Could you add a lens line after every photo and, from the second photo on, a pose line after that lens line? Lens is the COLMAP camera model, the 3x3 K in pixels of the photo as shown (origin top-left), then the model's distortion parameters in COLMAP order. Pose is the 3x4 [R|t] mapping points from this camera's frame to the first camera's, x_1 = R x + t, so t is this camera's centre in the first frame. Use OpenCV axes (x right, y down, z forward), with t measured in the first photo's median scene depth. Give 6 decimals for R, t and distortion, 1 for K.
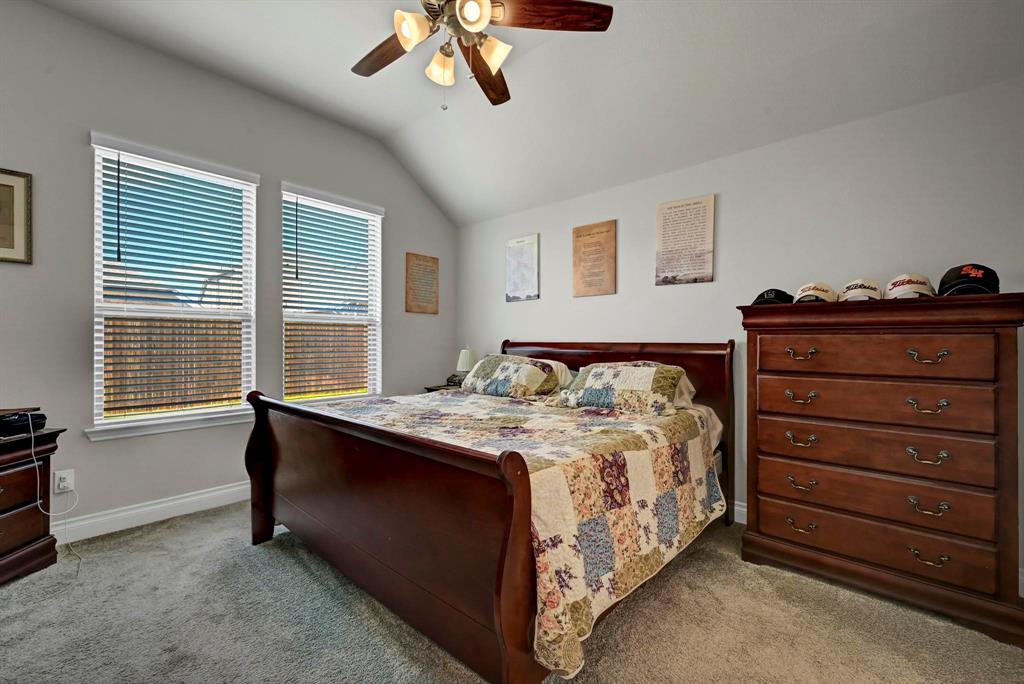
lens RADIAL K [[425.1, 0, 512.8], [0, 425.1, 341.0], [0, 0, 1]] dist [0.010439, 0.000175]
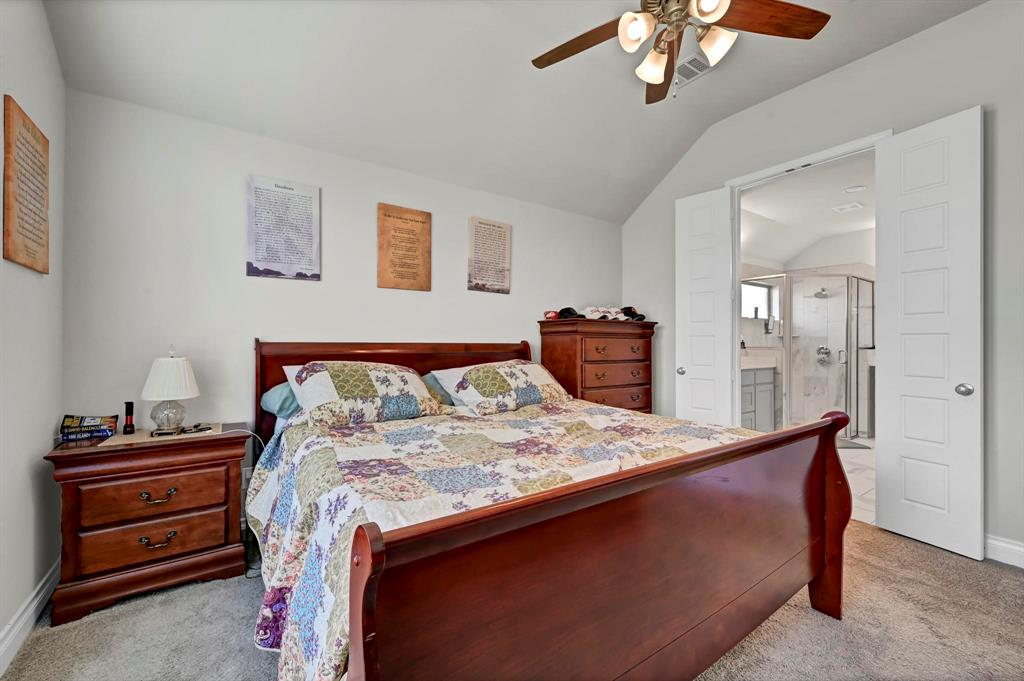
lens RADIAL K [[409.0, 0, 511.0], [0, 409.0, 343.3], [0, 0, 1]] dist [-0.003441, -0.000249]
pose [[0.241072, 0.001505, 0.970506, -0.617314], [-0.002640, 0.999996, -0.000895, 0.005054], [-0.970504, -0.002346, 0.241075, 0.625485]]
